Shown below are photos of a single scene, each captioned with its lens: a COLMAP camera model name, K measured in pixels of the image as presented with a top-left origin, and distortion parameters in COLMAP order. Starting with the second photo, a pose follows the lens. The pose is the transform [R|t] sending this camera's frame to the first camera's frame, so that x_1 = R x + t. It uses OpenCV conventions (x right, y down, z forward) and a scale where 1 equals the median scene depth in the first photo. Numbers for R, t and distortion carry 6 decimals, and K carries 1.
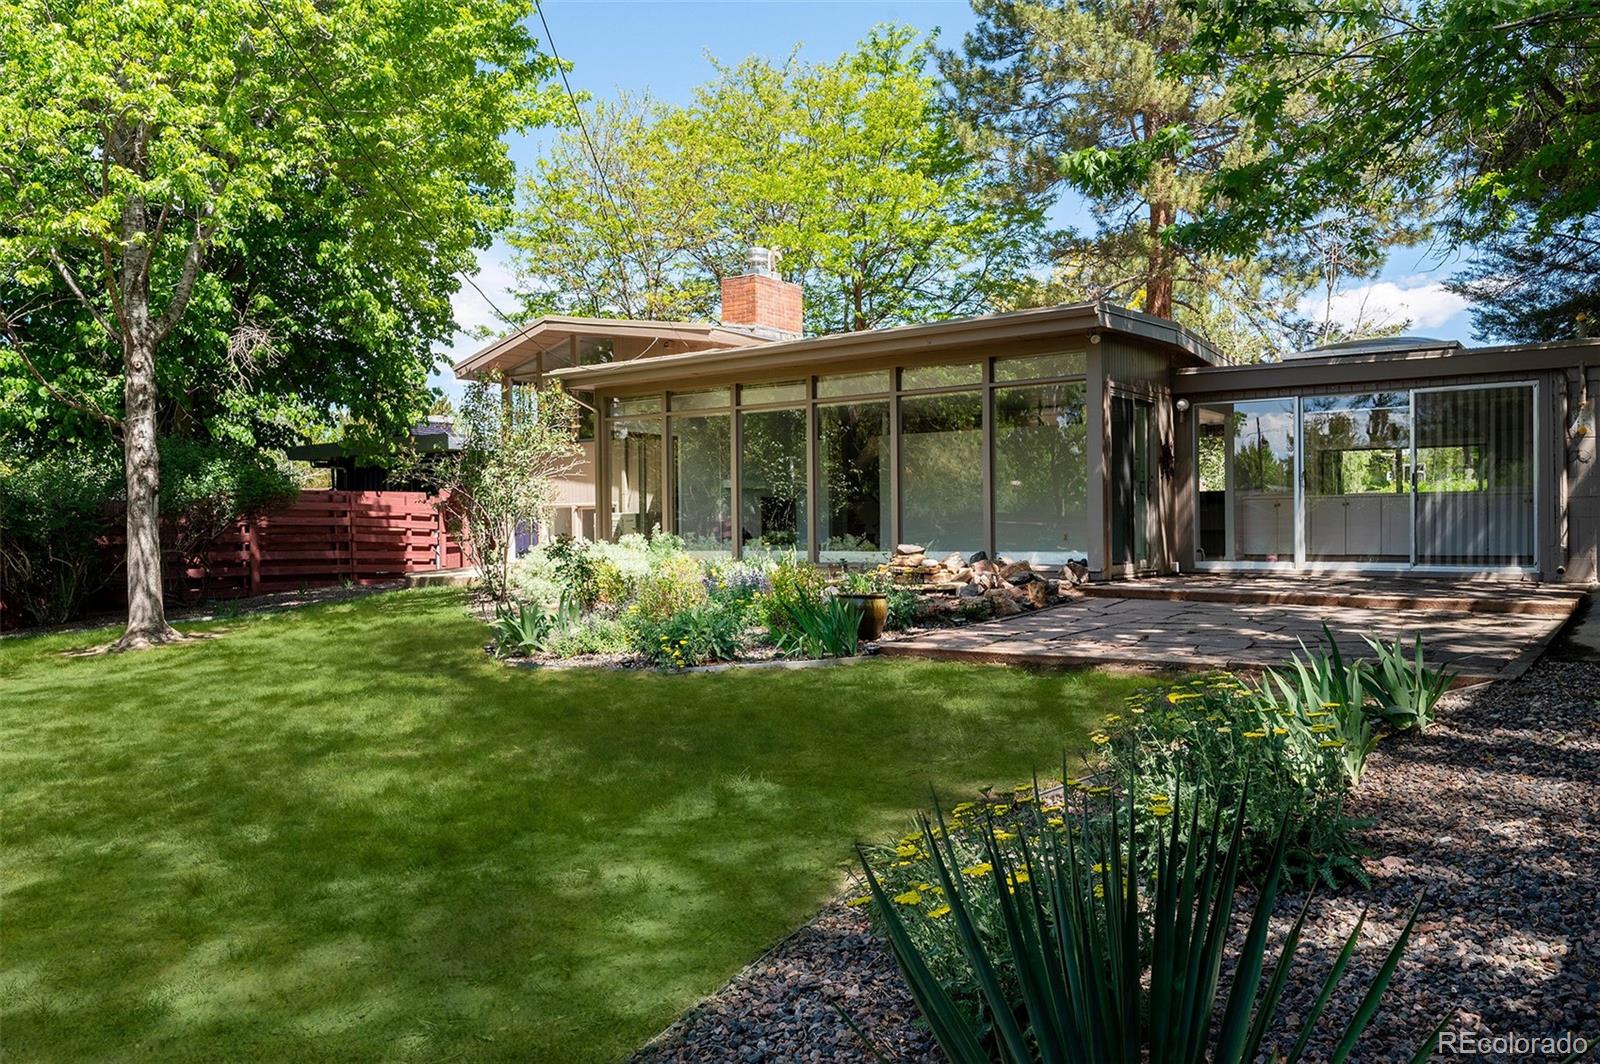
lens RADIAL K [[1149.5, 0, 805.0], [0, 1149.5, 531.0], [0, 0, 1]] dist [0.012095, -0.005165]
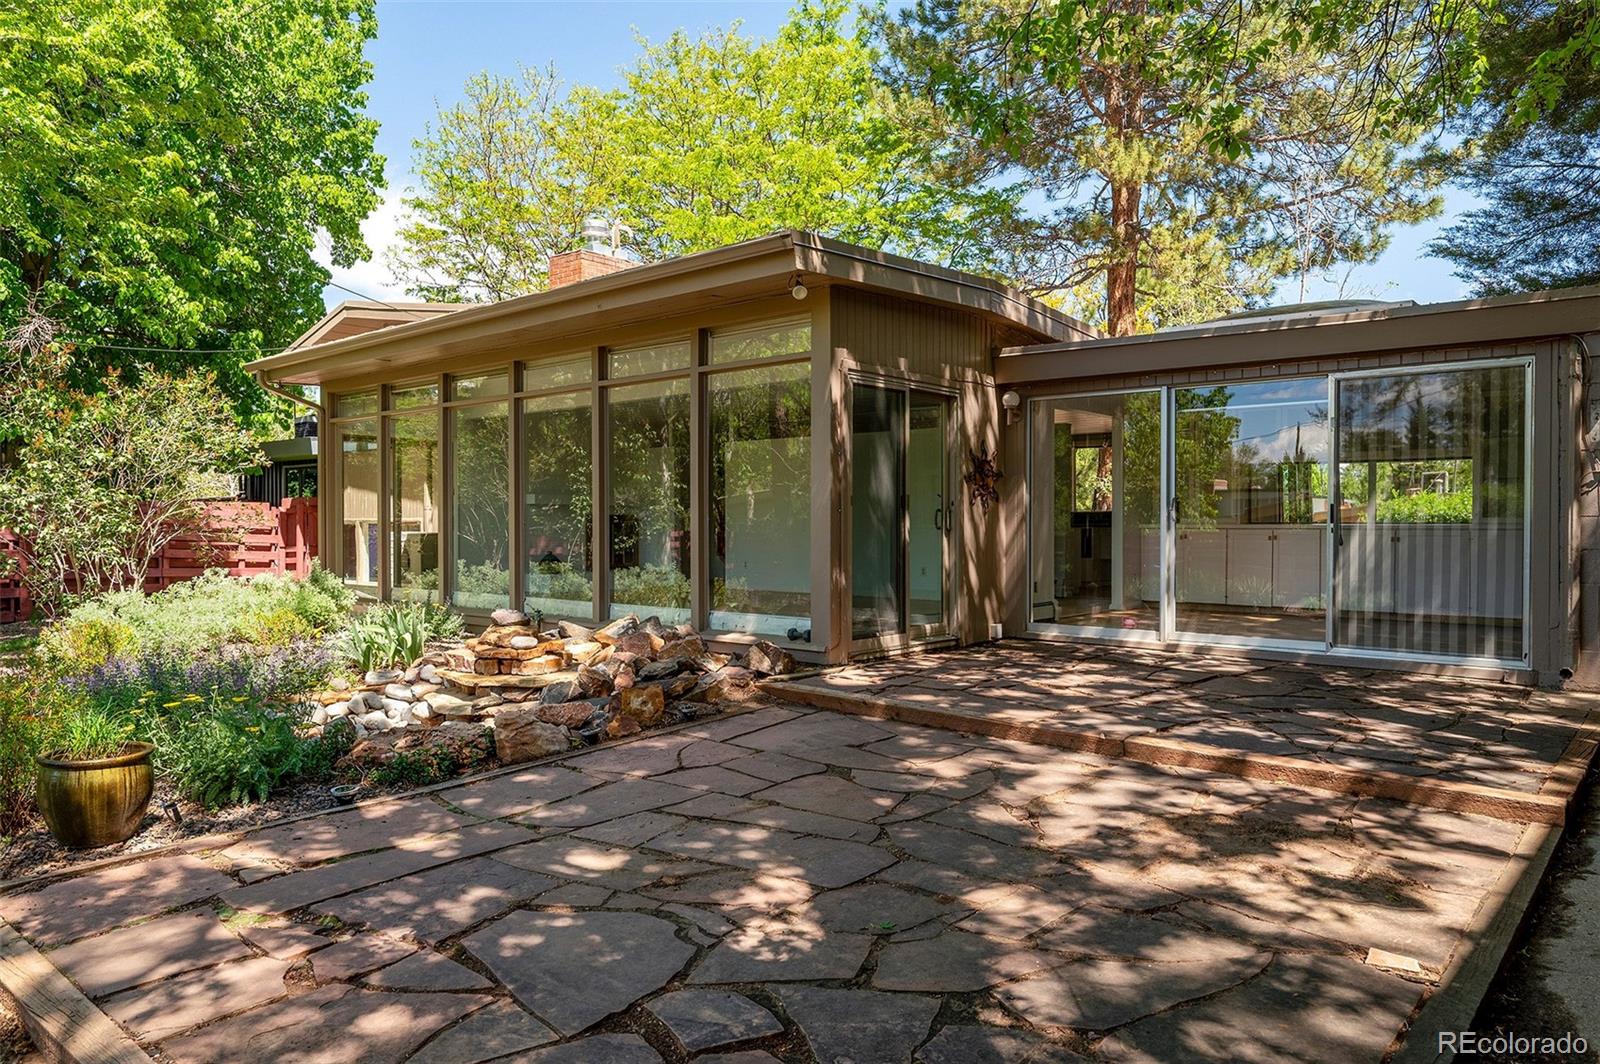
lens RADIAL K [[1024.7, 0, 796.2], [0, 1024.7, 545.3], [0, 0, 1]] dist [0.000436, 0.004854]
pose [[0.996183, 0.011226, -0.086567, 0.182254], [-0.009566, 0.999763, 0.019573, -0.022858], [0.086766, -0.018671, 0.996054, 0.261603]]
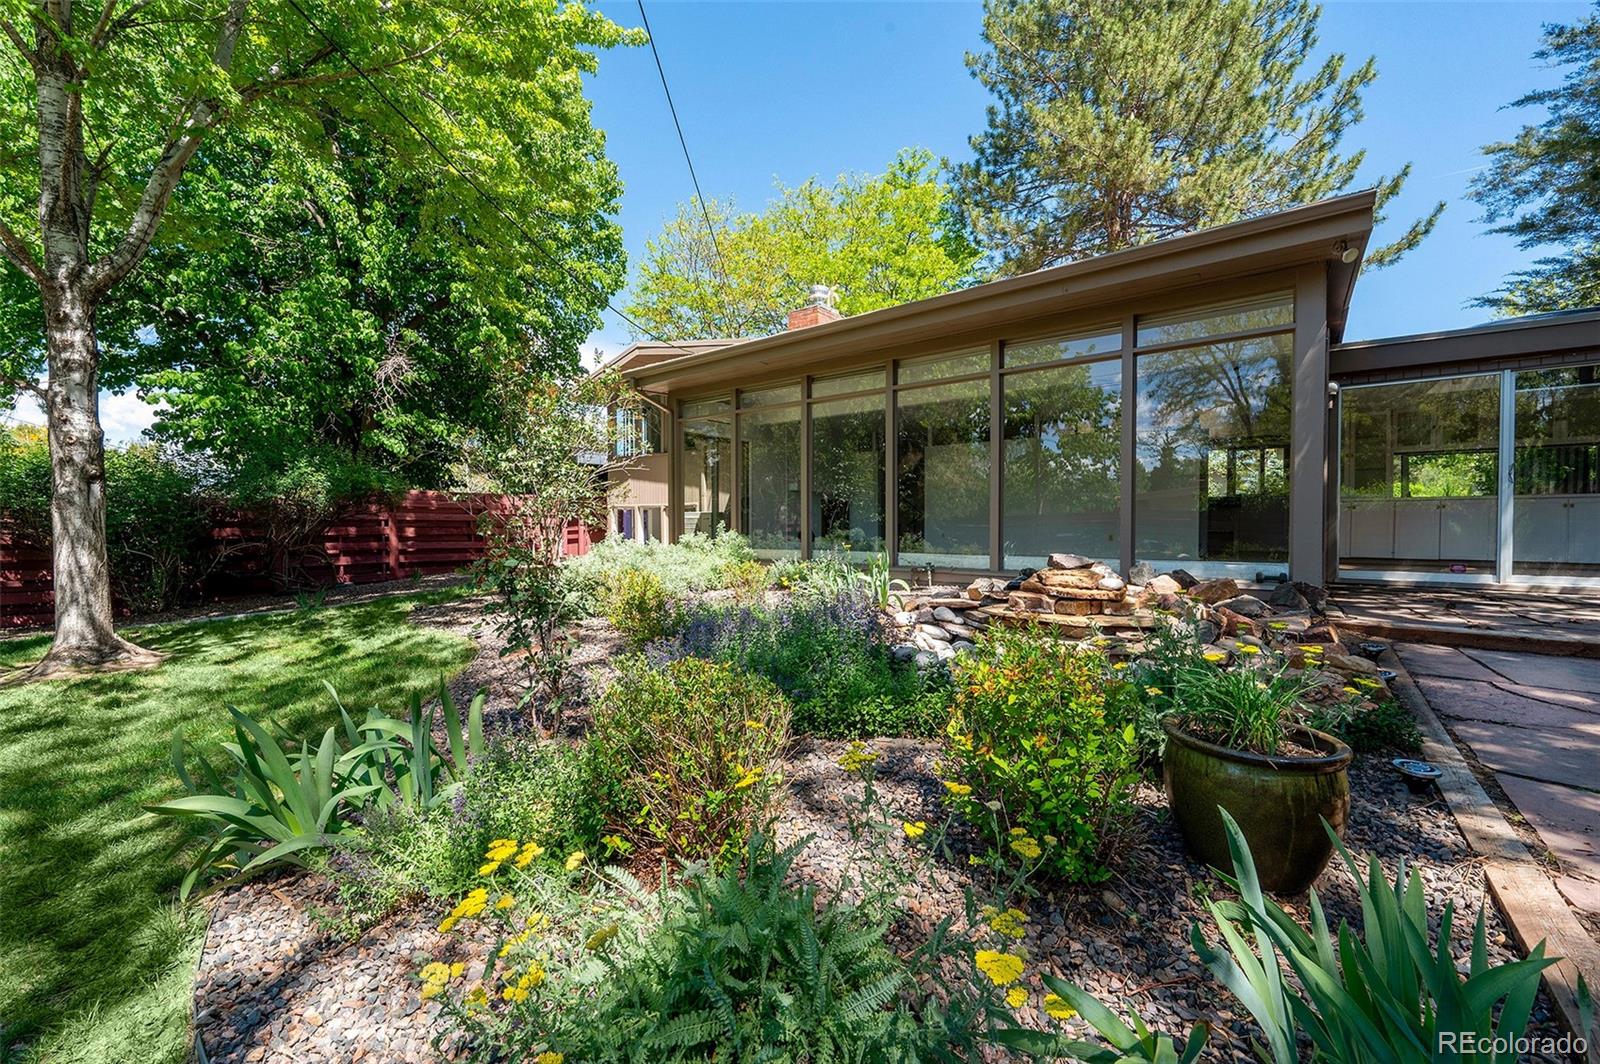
lens RADIAL K [[631.4, 0, 793.8], [0, 631.4, 530.5], [0, 0, 1]] dist [0.002595, 0.000165]
pose [[0.998797, 0.009474, -0.048117, -0.034895], [-0.009159, 0.999935, 0.006756, -0.002414], [0.048178, -0.006307, 0.998819, 0.370407]]
